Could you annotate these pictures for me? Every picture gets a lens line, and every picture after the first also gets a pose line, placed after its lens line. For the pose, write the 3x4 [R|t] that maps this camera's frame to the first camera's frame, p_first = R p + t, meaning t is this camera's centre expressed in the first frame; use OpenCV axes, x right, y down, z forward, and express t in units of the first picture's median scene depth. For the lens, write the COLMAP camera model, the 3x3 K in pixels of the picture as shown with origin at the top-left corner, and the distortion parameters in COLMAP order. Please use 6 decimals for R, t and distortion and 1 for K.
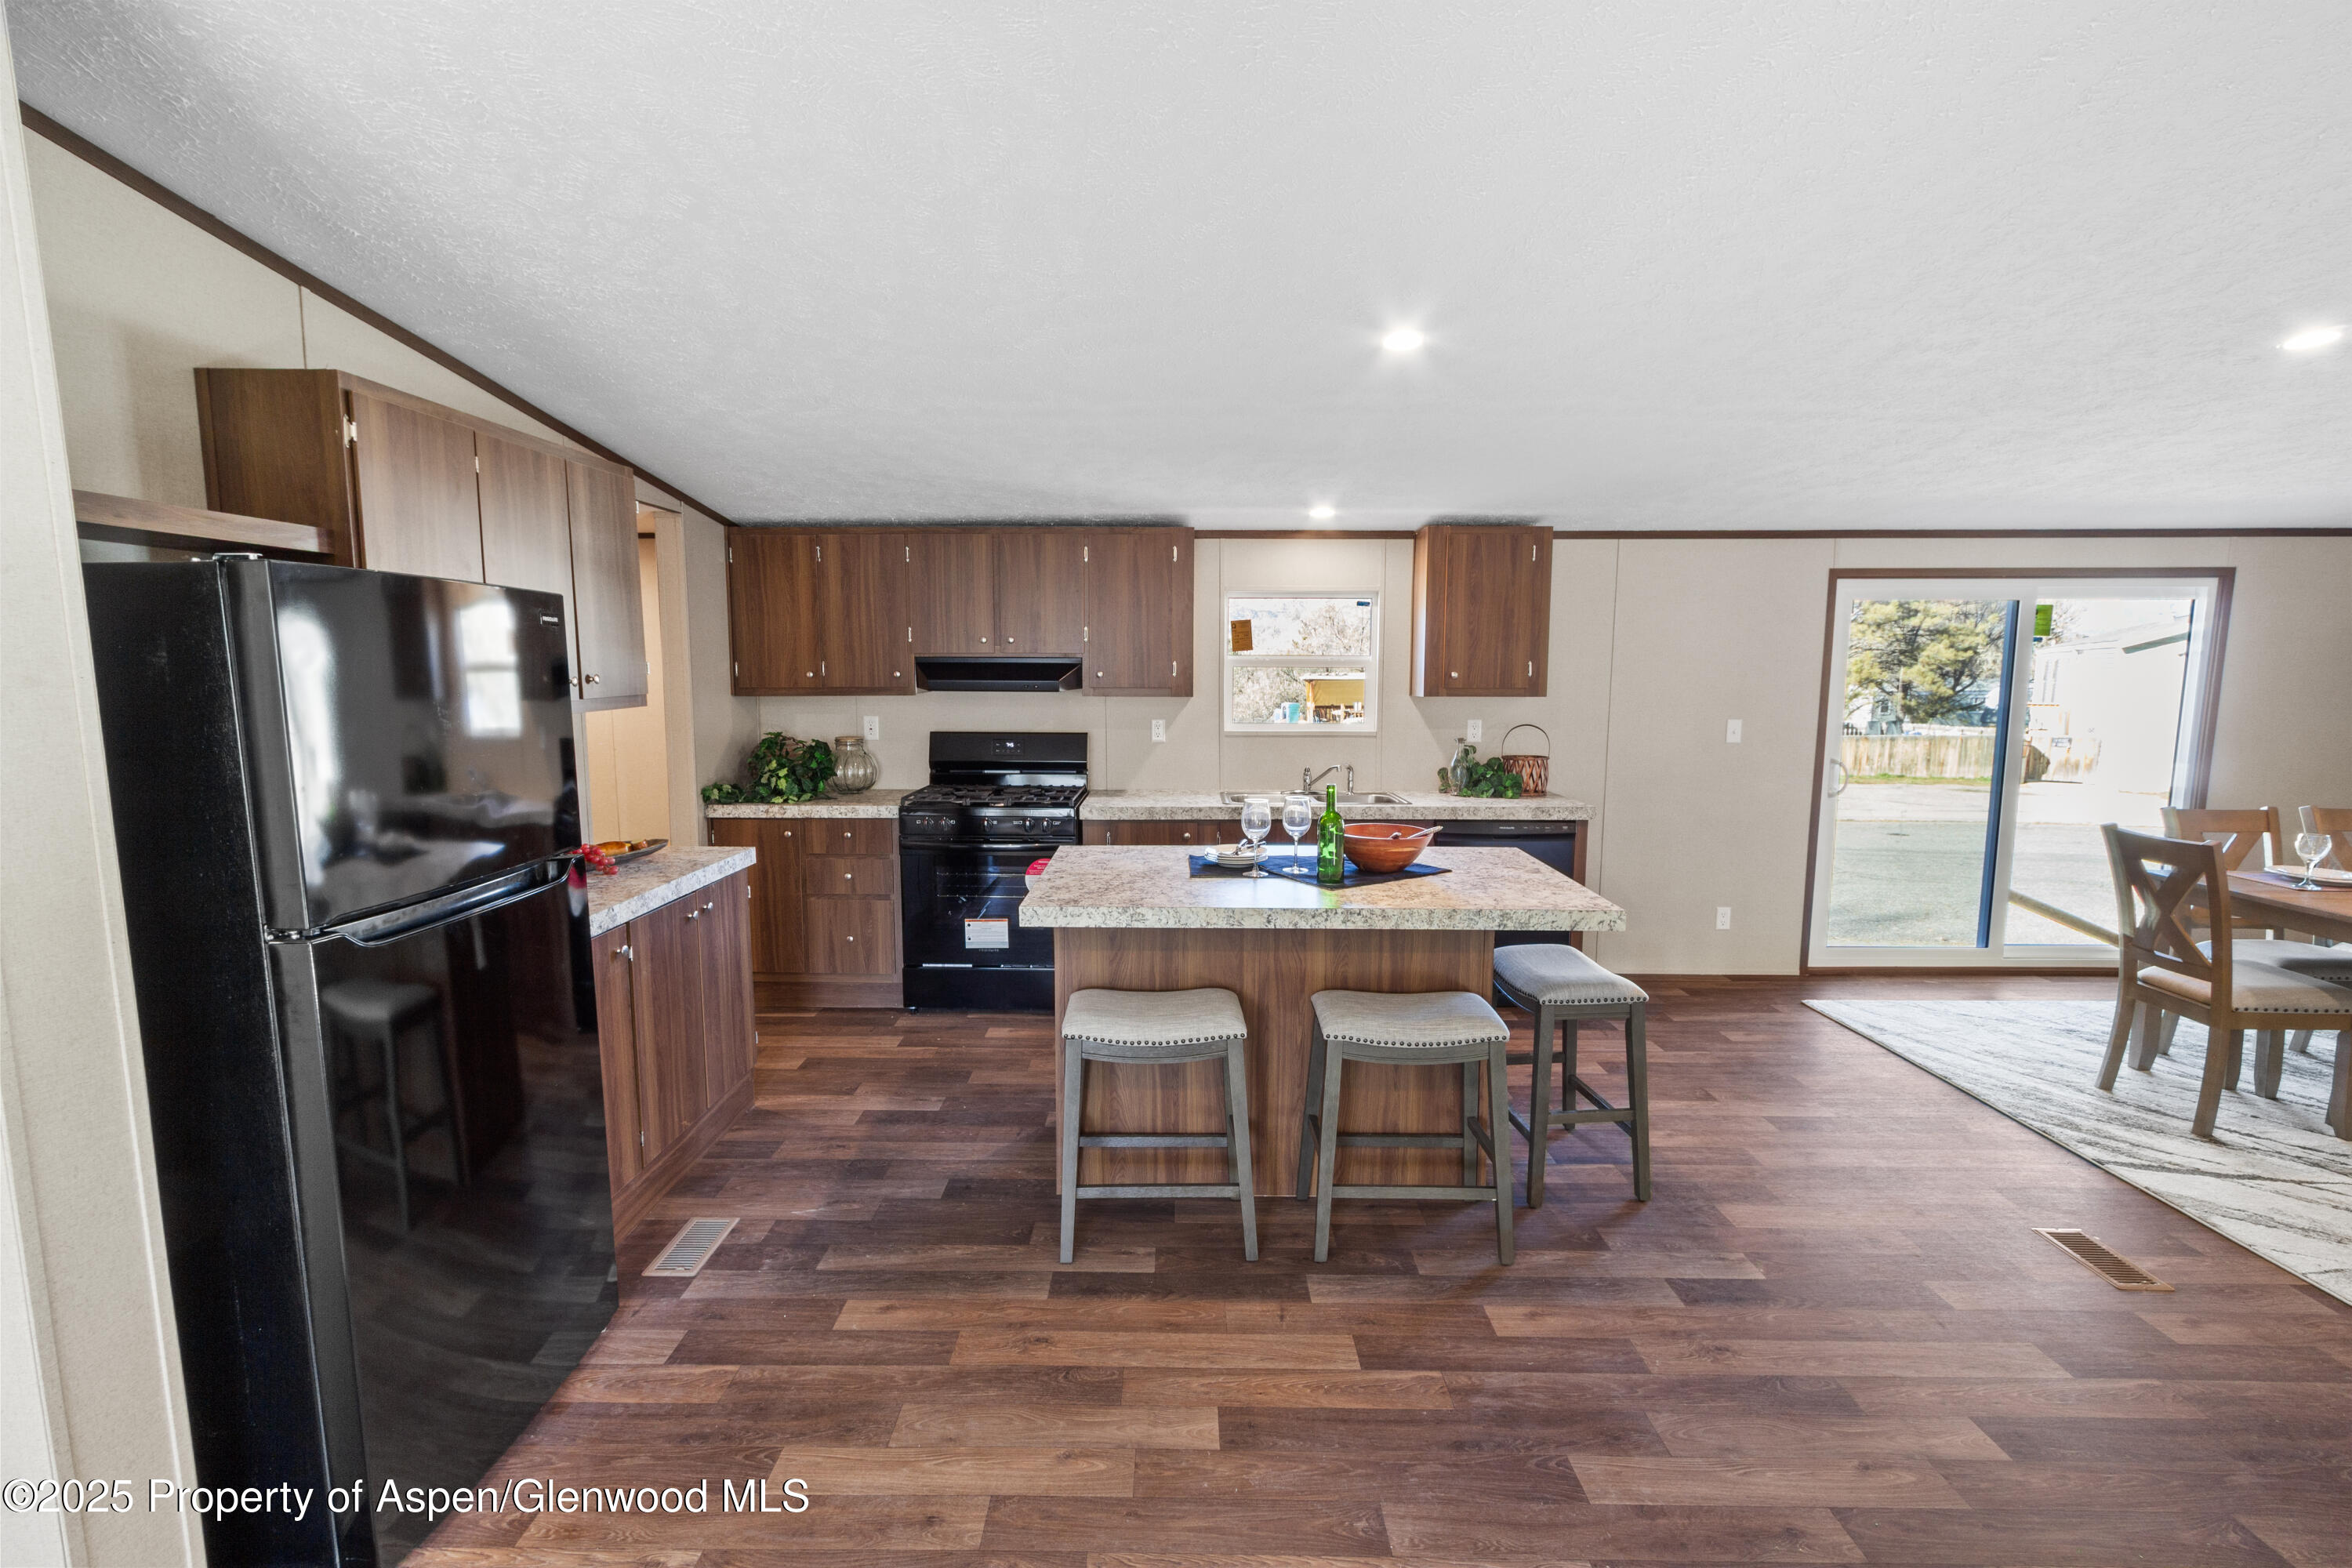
lens RADIAL K [[1082.2, 0, 1165.6], [0, 1082.2, 807.9], [0, 0, 1]] dist [0.004774, -0.002543]
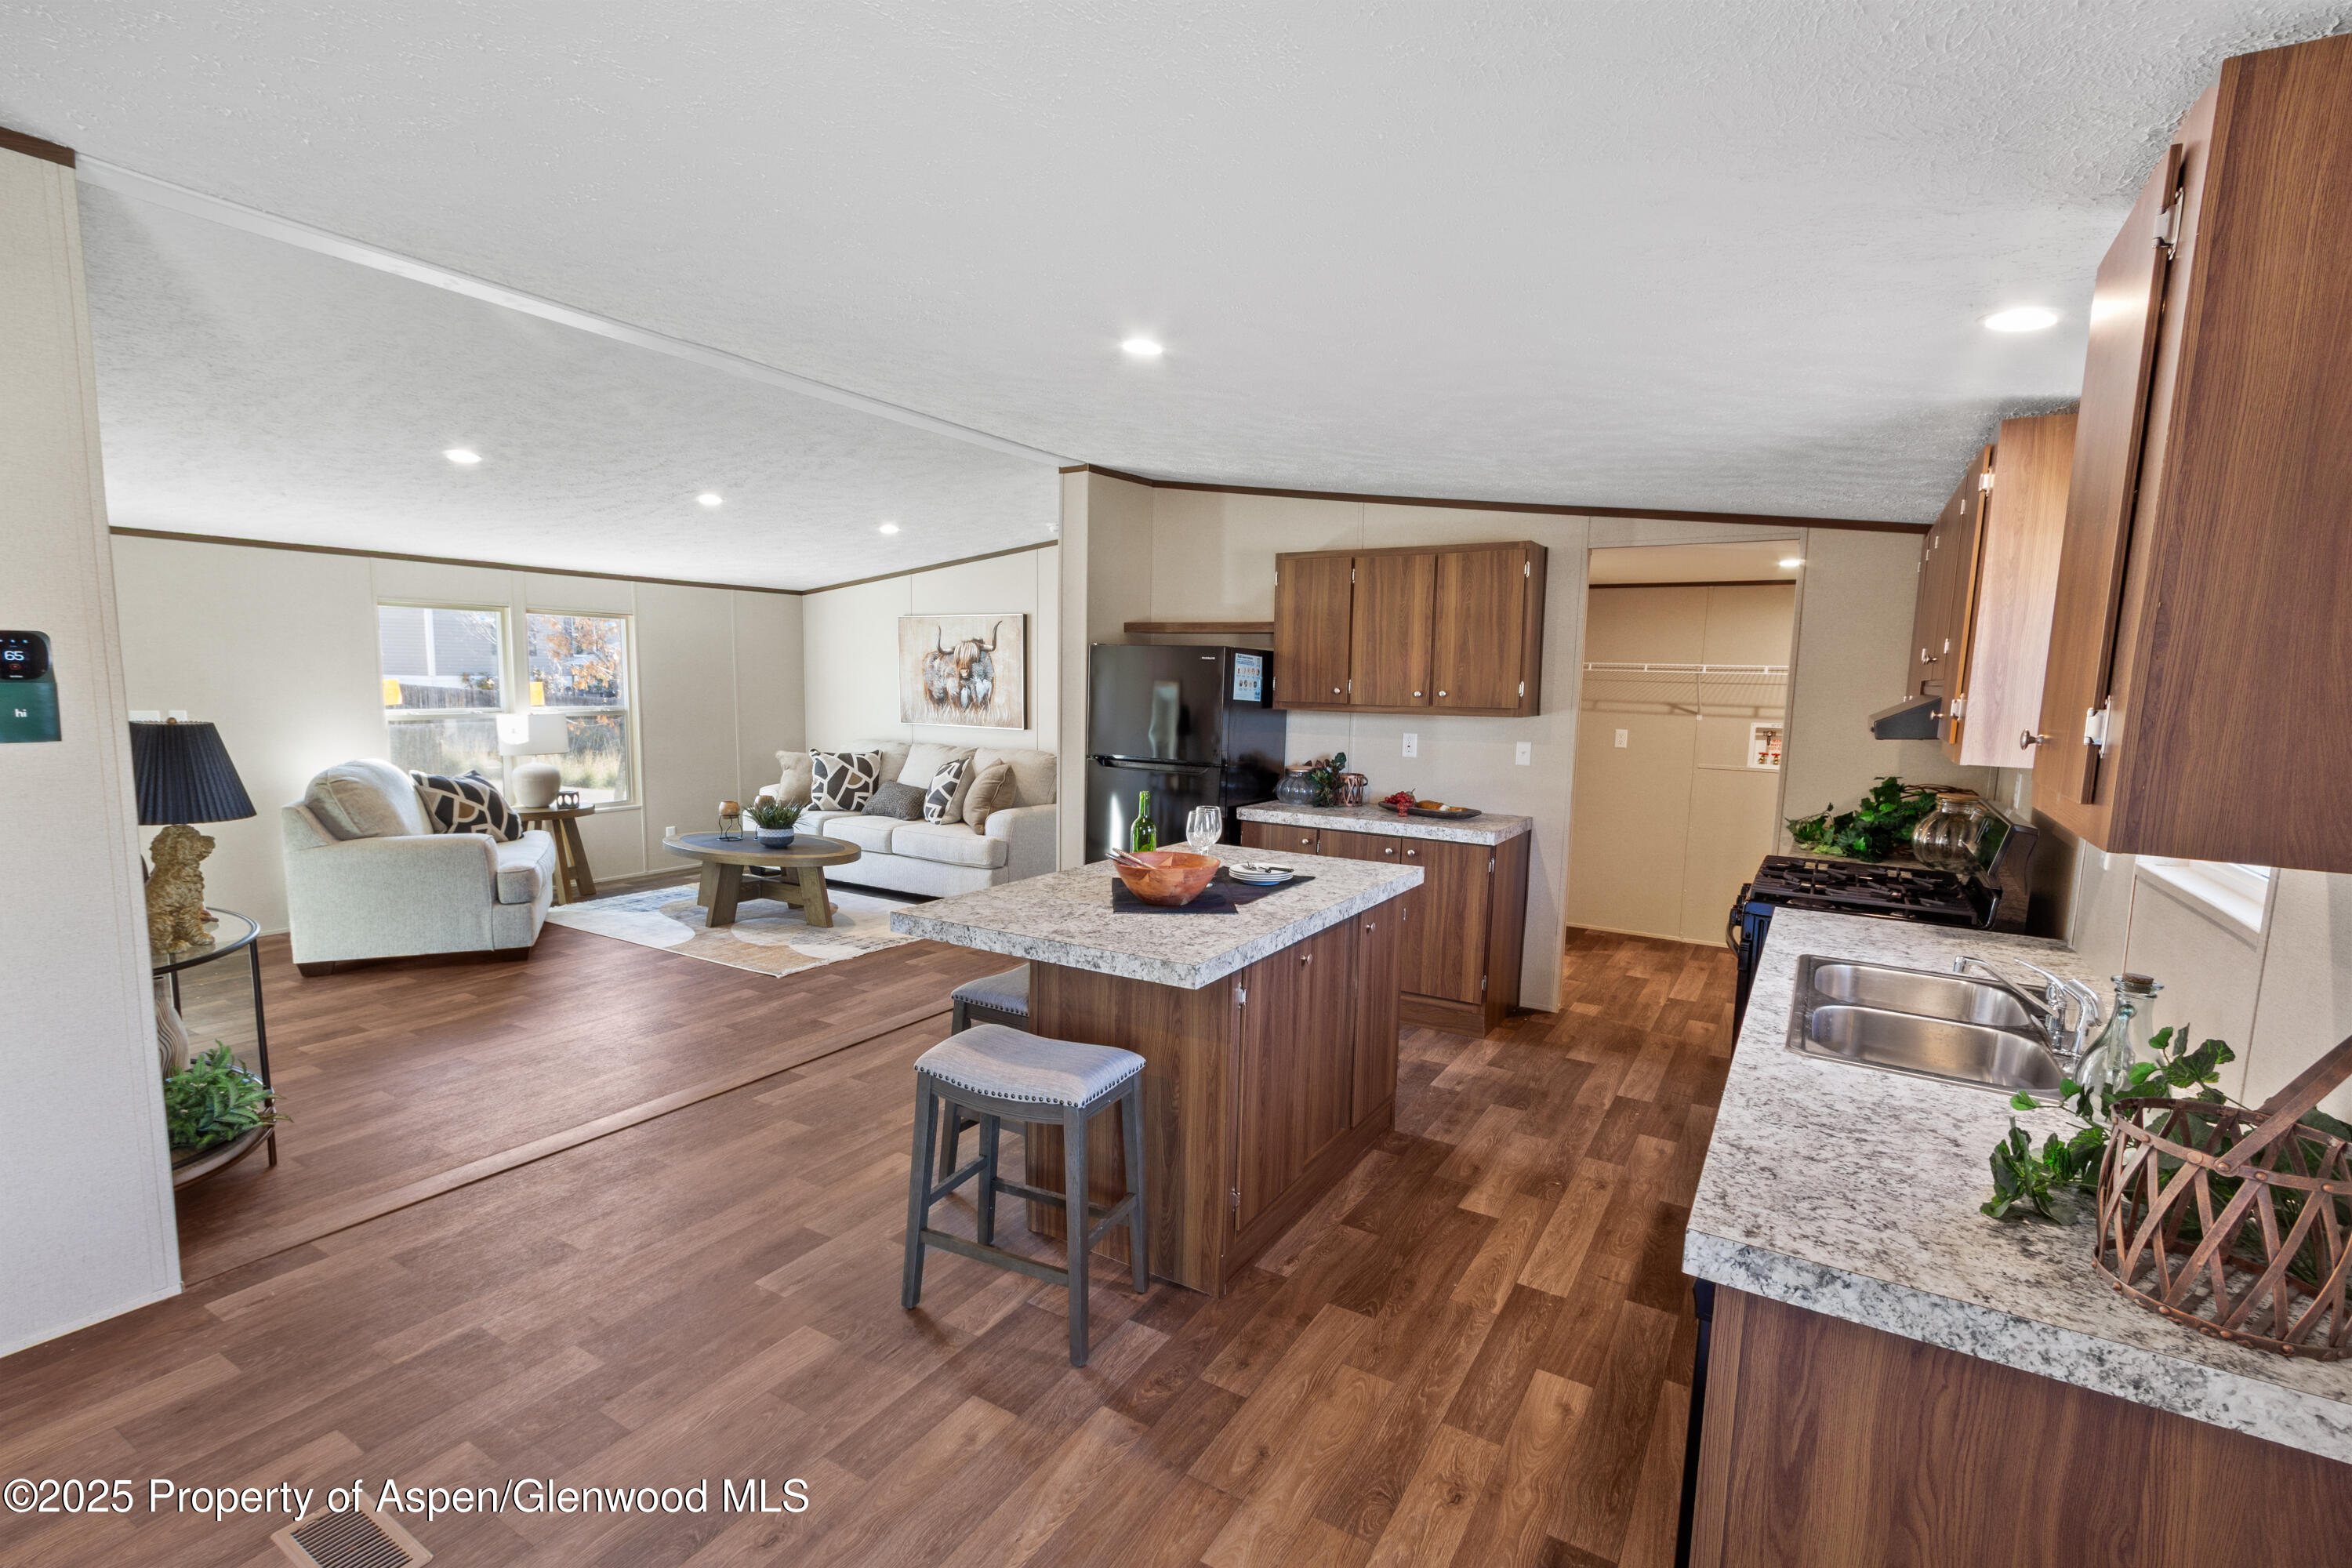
lens RADIAL K [[1082.2, 0, 1165.2], [0, 1082.2, 816.9], [0, 0, 1]] dist [0.004774, -0.002543]
pose [[-0.506315, 0.101261, -0.856383, 0.877993], [-0.137288, 0.970951, 0.195976, -0.173889], [0.851350, 0.216797, -0.477705, 1.275063]]
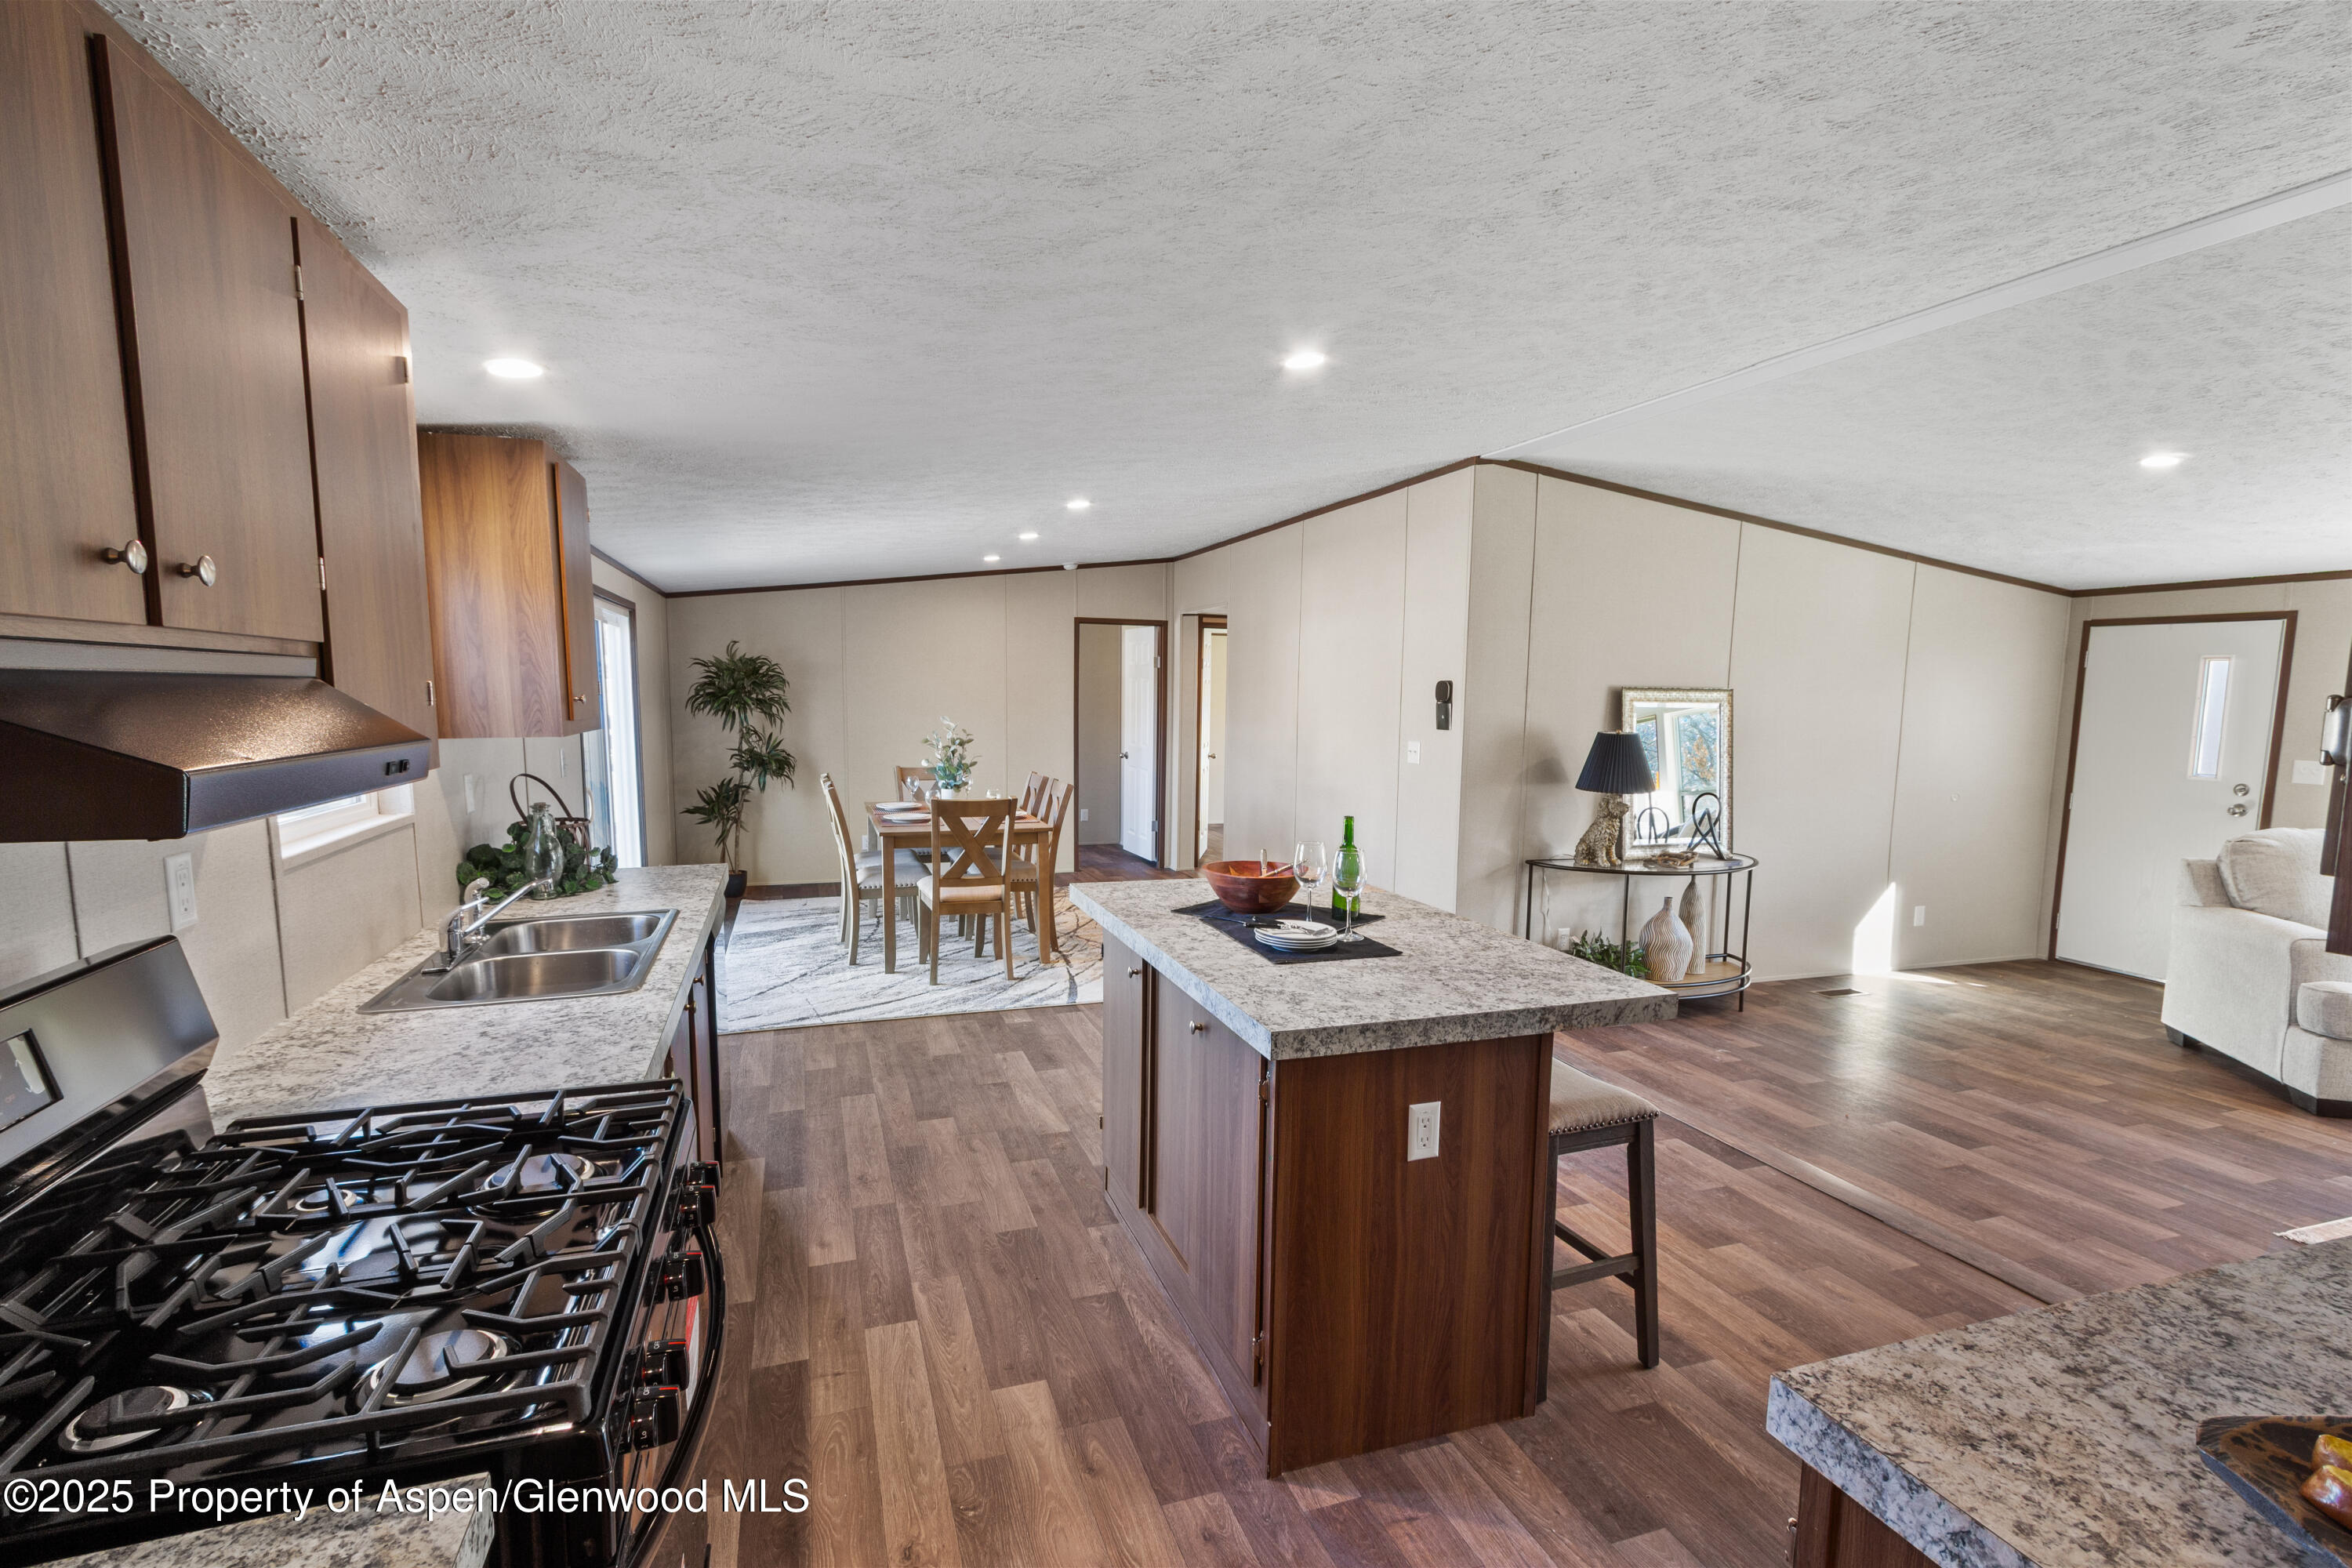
lens RADIAL K [[1082.2, 0, 1163.7], [0, 1082.2, 823.0], [0, 0, 1]] dist [0.004774, -0.002543]
pose [[-0.334289, -0.120868, 0.934688, -0.568204], [0.113059, 0.979438, 0.167090, -0.160943], [-0.935665, 0.161531, -0.313750, 1.210590]]
